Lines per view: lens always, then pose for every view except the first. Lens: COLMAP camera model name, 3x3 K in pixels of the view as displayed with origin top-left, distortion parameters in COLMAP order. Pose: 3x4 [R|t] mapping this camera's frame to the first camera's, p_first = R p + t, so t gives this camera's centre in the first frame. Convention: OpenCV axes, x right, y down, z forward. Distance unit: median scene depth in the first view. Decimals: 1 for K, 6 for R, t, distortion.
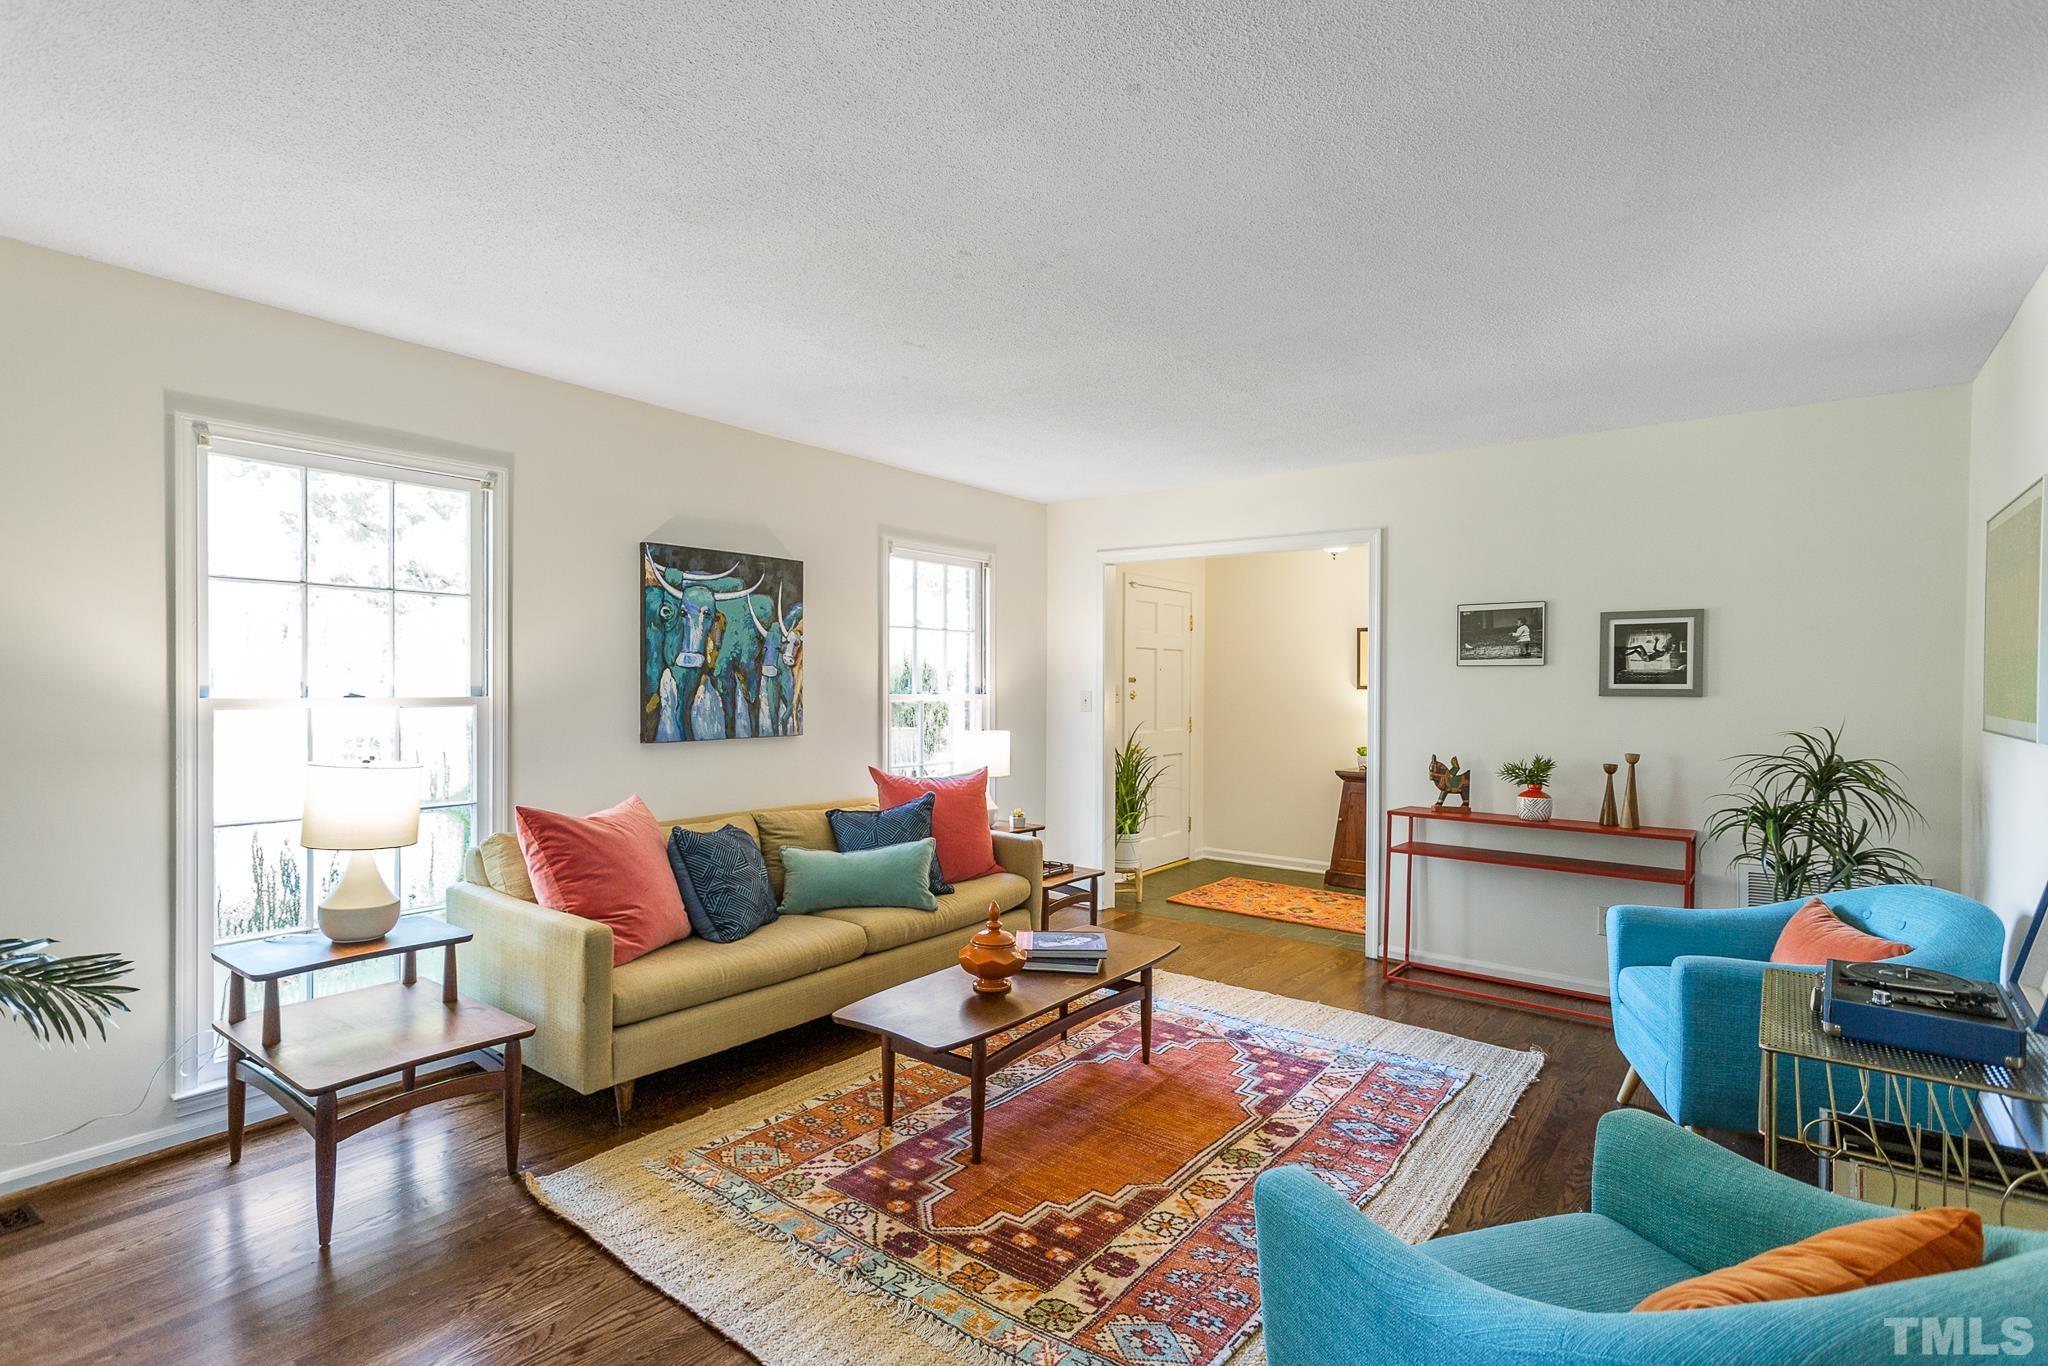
lens RADIAL K [[985.4, 0, 1024.0], [0, 985.4, 683.0], [0, 0, 1]] dist [0.018342, 0.000057]
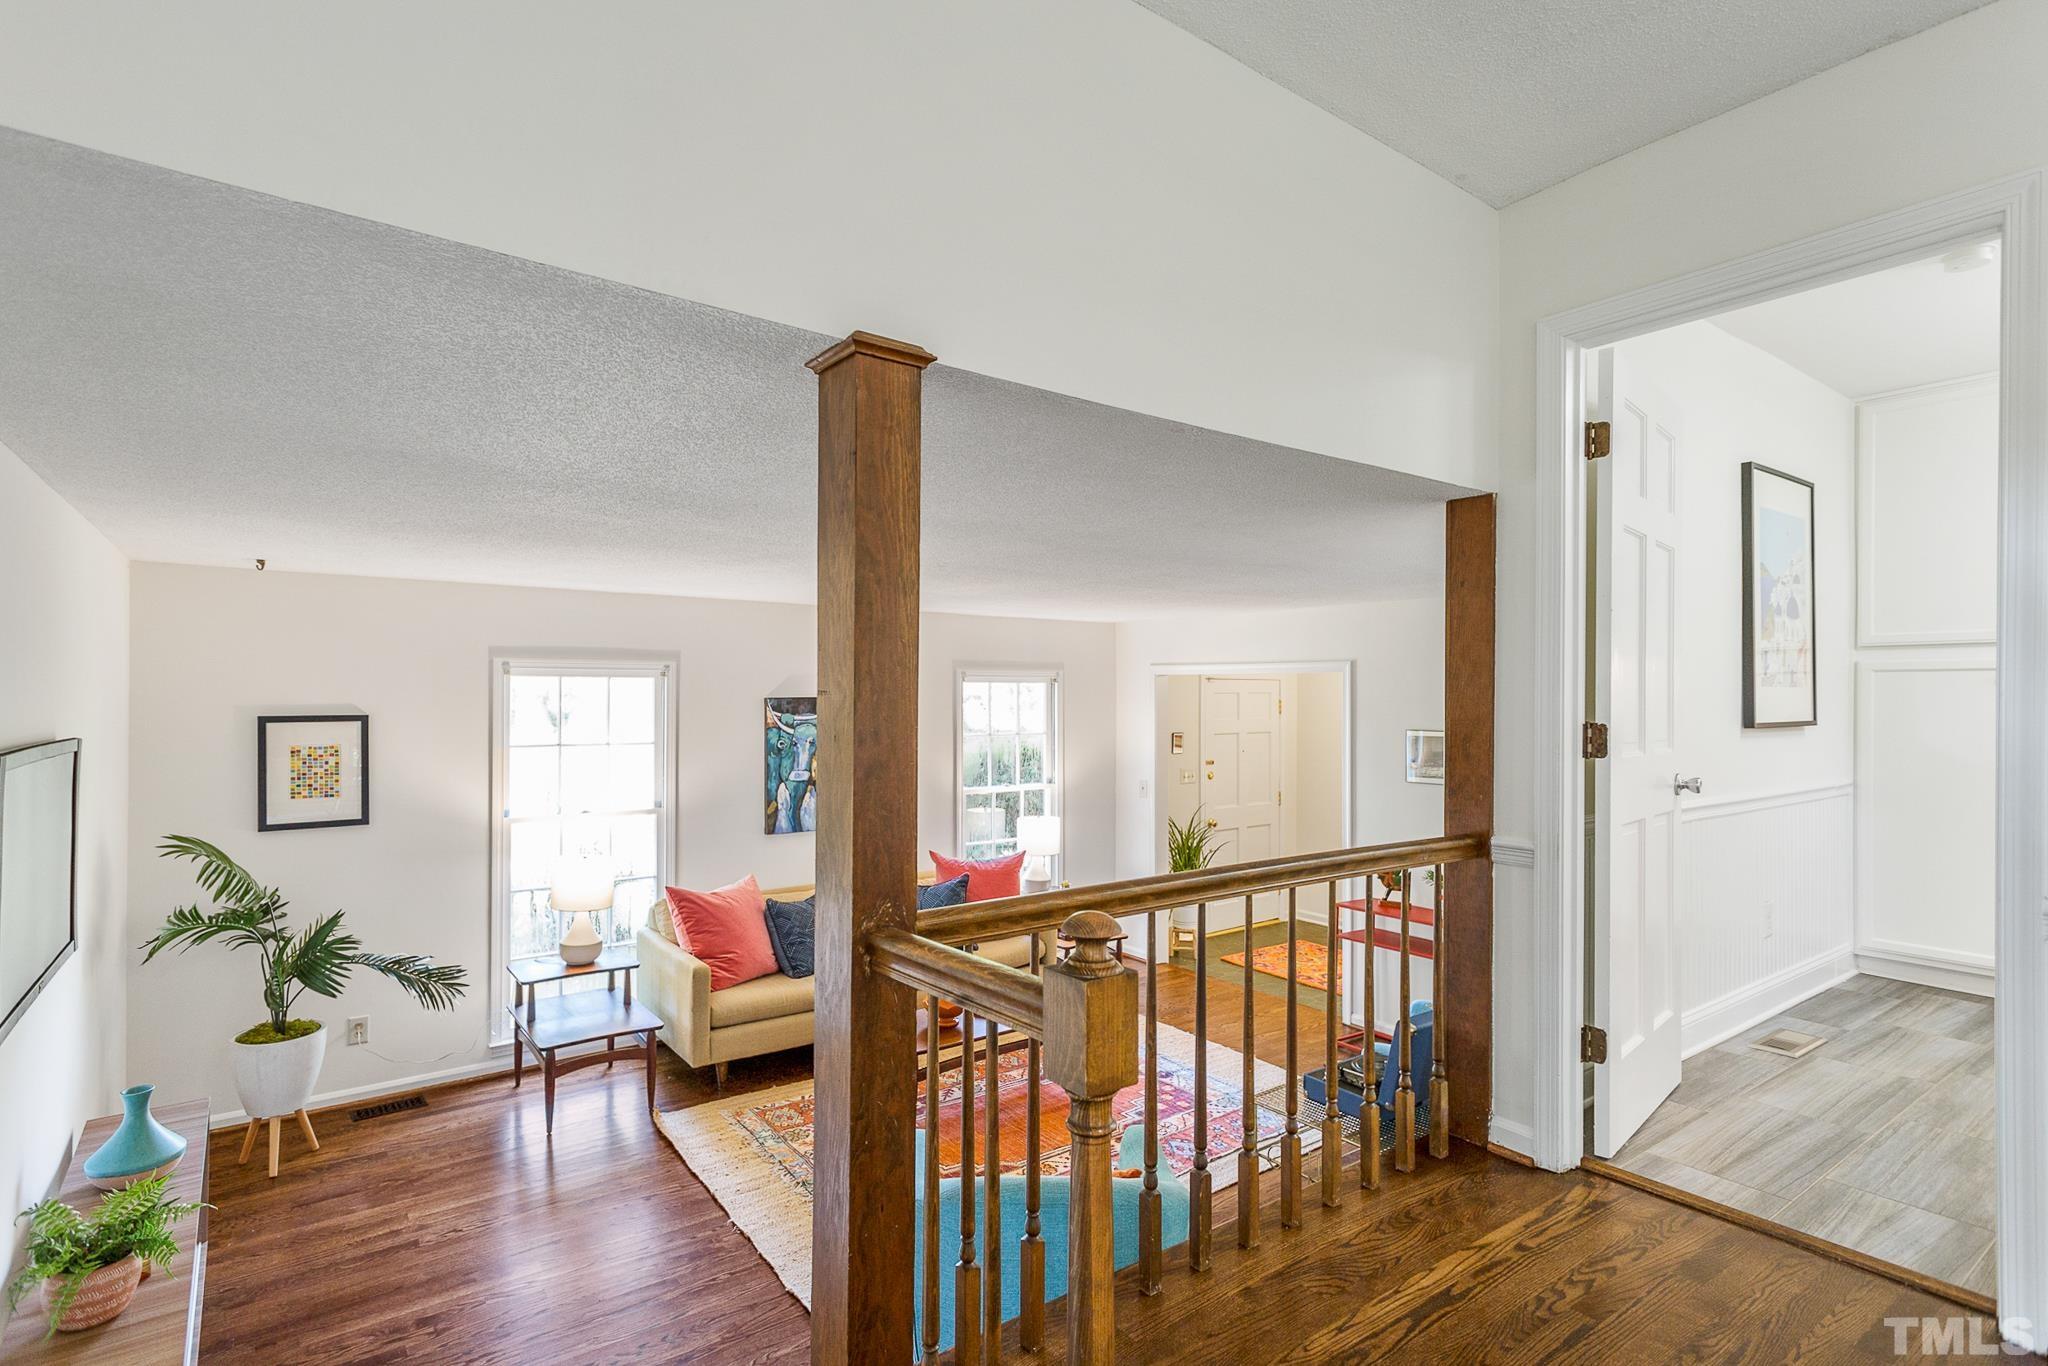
lens RADIAL K [[1009.8, 0, 1024.0], [0, 1009.8, 683.0], [0, 0, 1]] dist [0.019950, 0.000152]
pose [[0.963172, -0.006438, -0.268808, 0.511135], [0.002644, 0.999892, -0.014476, -0.186254], [0.268872, 0.013232, 0.963085, -0.454636]]
